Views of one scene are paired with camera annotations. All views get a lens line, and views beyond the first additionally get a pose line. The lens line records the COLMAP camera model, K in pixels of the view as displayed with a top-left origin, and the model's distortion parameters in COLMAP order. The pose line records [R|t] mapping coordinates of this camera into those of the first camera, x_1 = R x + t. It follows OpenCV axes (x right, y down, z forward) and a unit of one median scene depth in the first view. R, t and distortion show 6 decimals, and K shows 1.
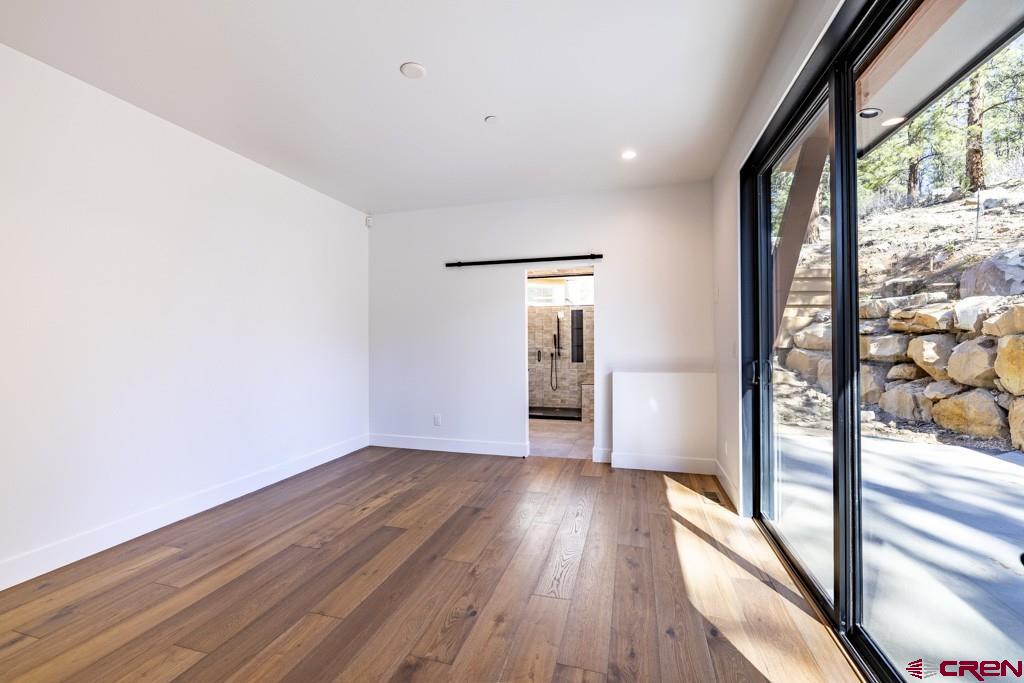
lens RADIAL K [[428.1, 0, 507.1], [0, 428.1, 341.4], [0, 0, 1]] dist [0.000880, 0.000035]
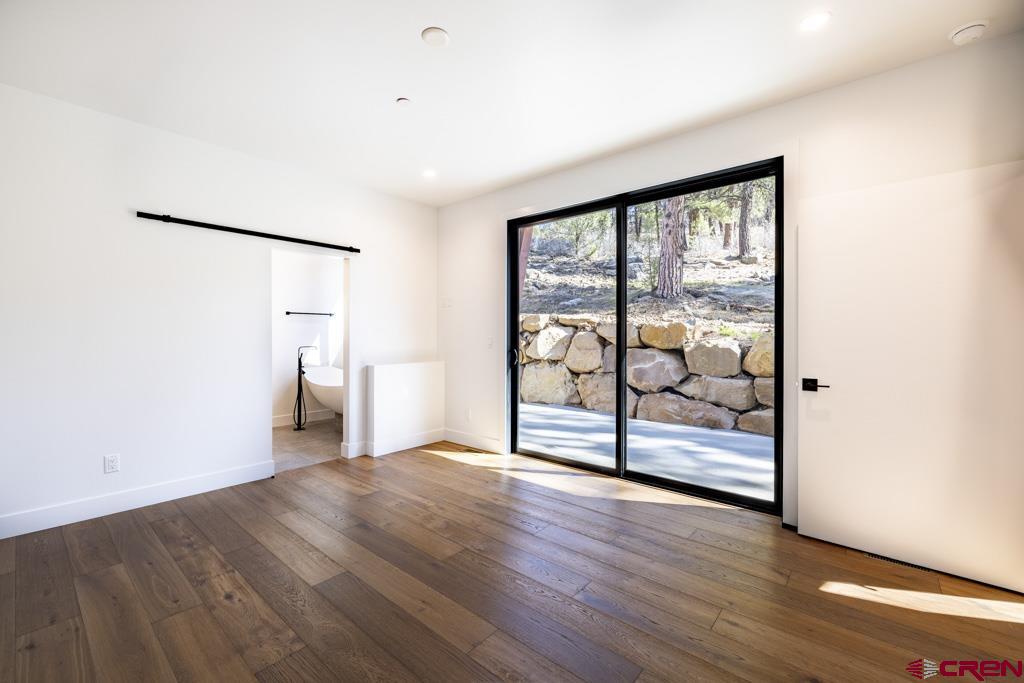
lens RADIAL K [[428.1, 0, 507.1], [0, 428.1, 341.4], [0, 0, 1]] dist [0.000880, 0.000035]
pose [[0.414532, -0.007201, 0.910006, -0.632984], [-0.004532, 0.999940, 0.009977, 0.001571], [-0.910023, -0.008260, 0.414475, 0.307569]]
